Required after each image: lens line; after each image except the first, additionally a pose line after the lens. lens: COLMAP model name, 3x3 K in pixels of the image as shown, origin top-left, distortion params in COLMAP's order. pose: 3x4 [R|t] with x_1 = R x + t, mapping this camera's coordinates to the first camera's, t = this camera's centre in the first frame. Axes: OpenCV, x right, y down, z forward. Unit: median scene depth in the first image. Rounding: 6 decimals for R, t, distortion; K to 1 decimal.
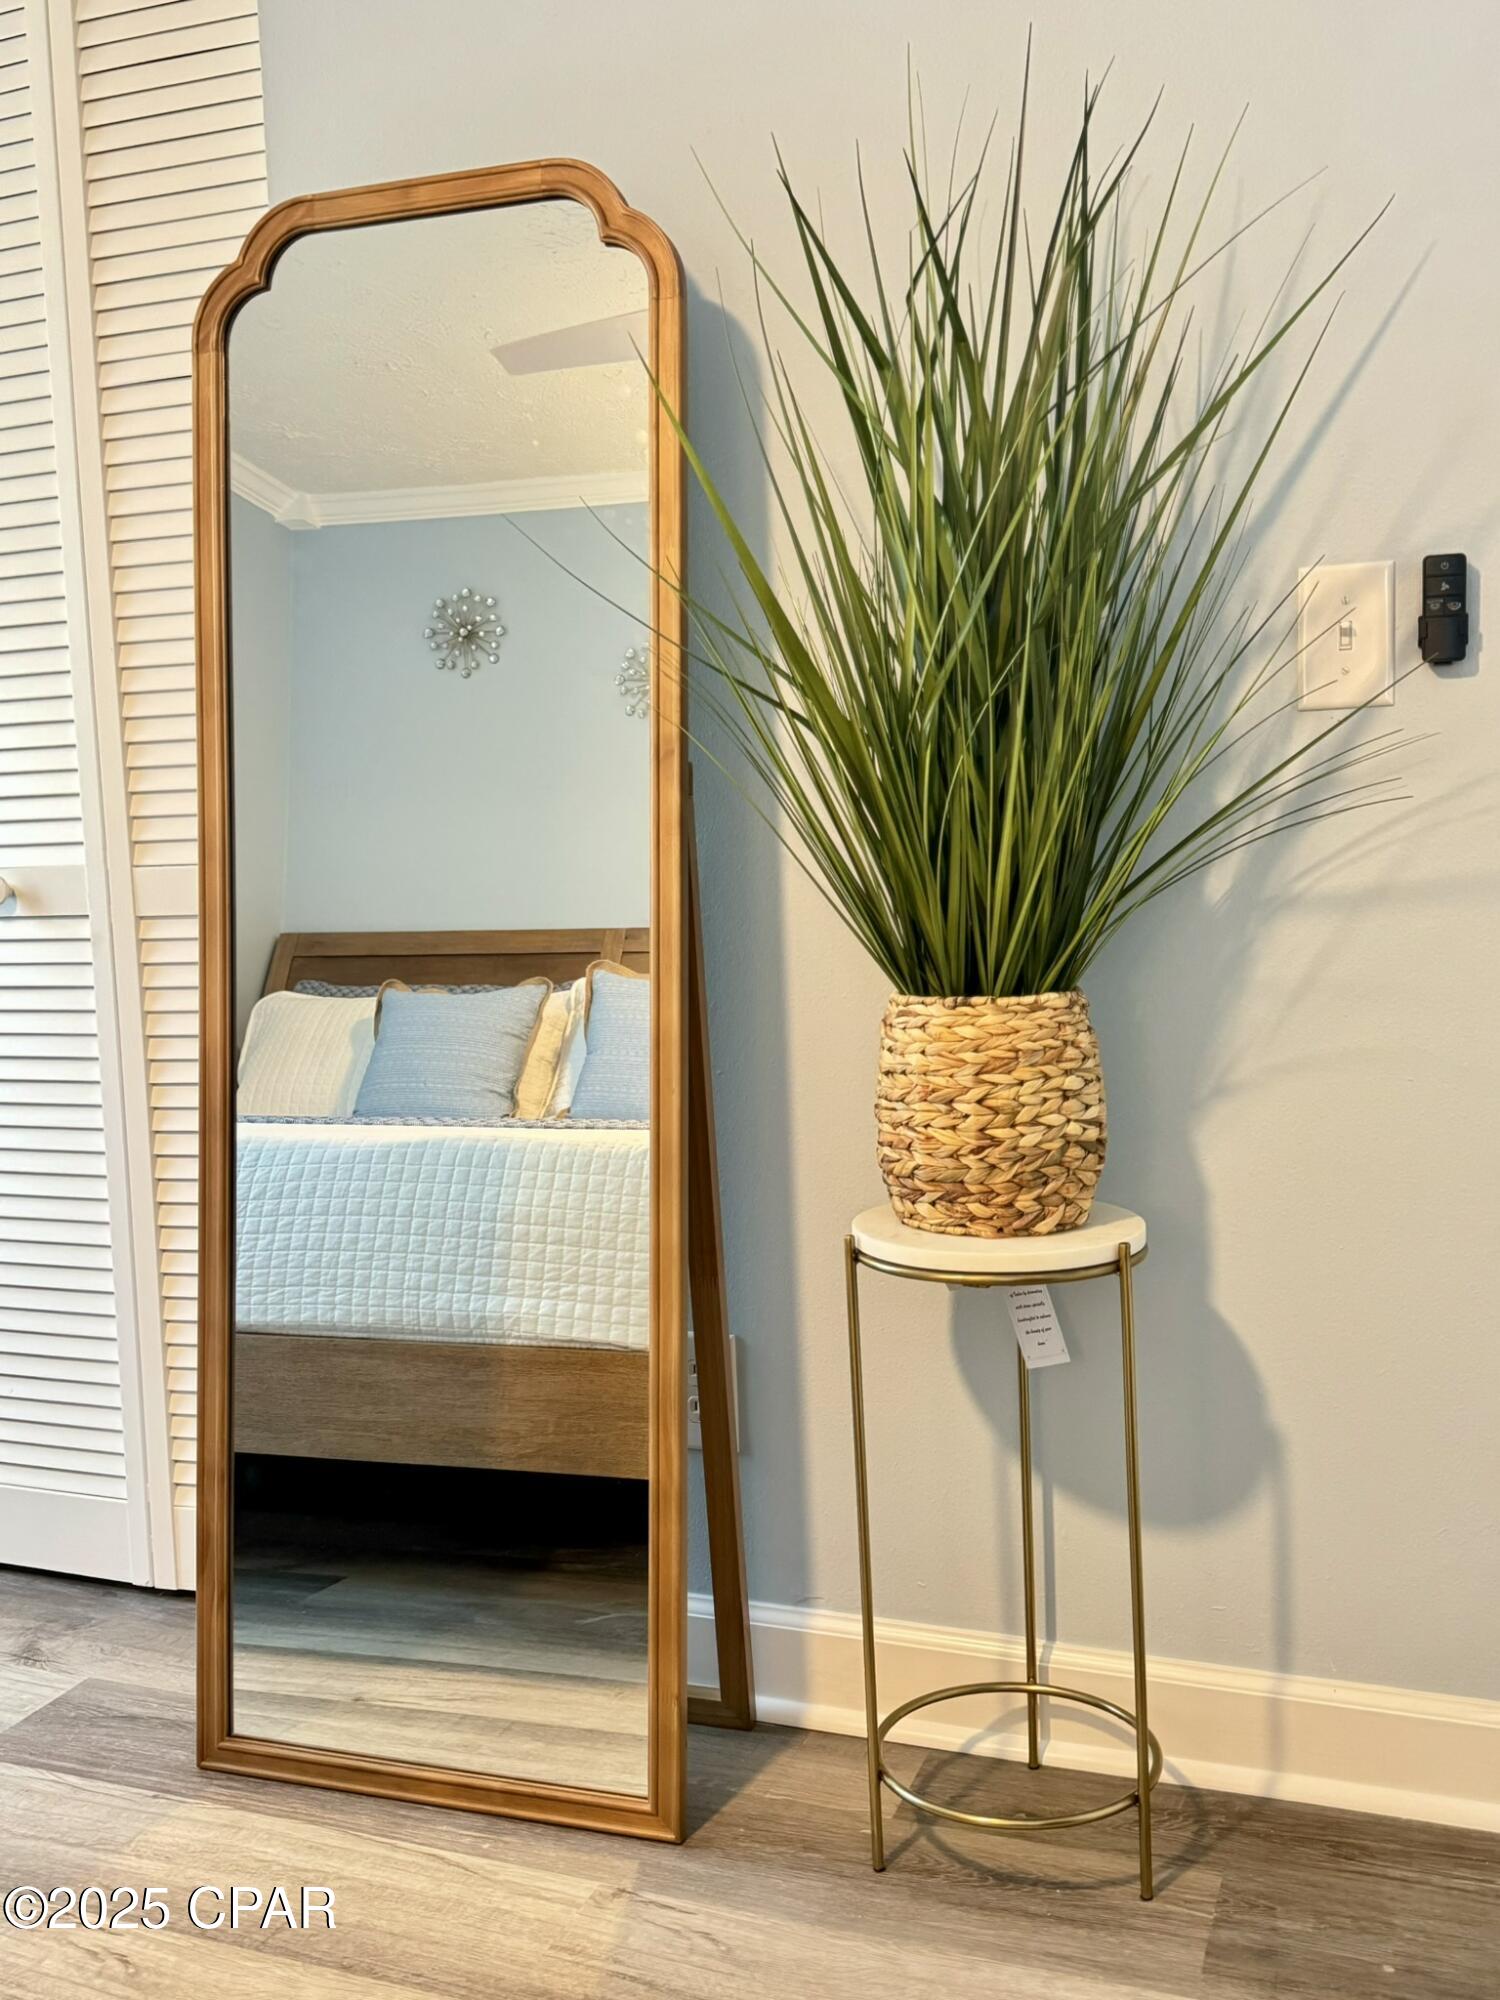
lens RADIAL K [[1923.9, 0, 749.8], [0, 1923.9, 993.8], [0, 0, 1]] dist [0.062354, 0.000000]
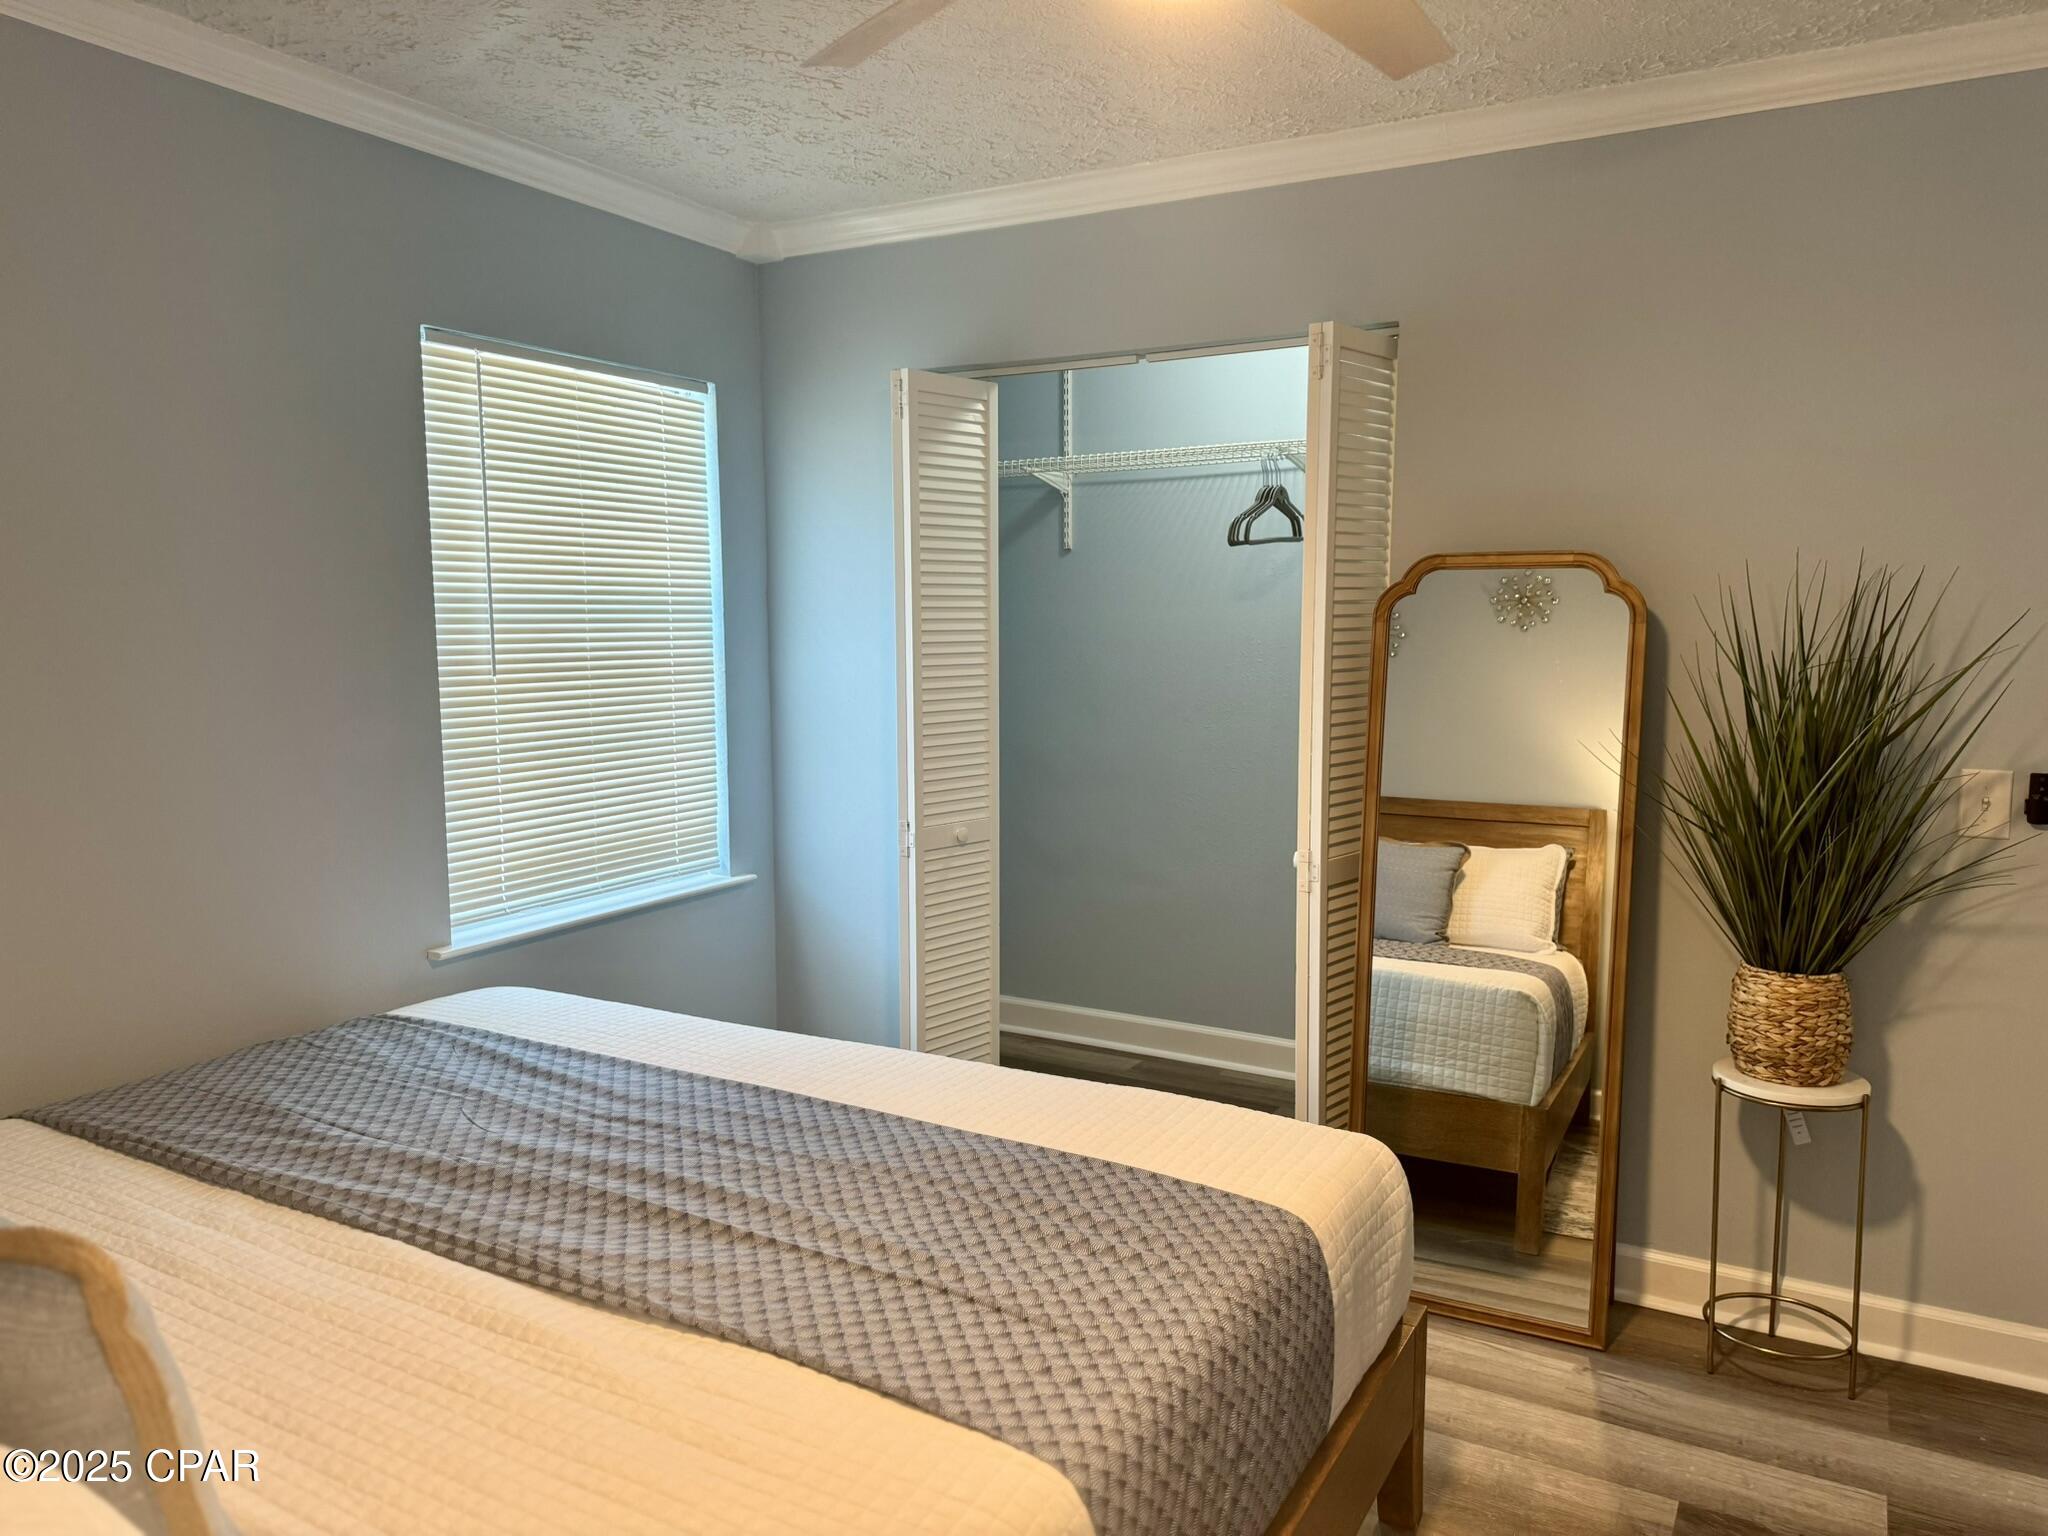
lens RADIAL K [[1474.1, 0, 1029.5], [0, 1474.1, 781.9], [0, 0, 1]] dist [0.042037, -0.026999]
pose [[0.988442, 0.050988, -0.142769, -0.465563], [-0.048547, 0.998610, 0.020531, -0.189937], [0.143617, -0.013362, 0.989543, -0.701333]]
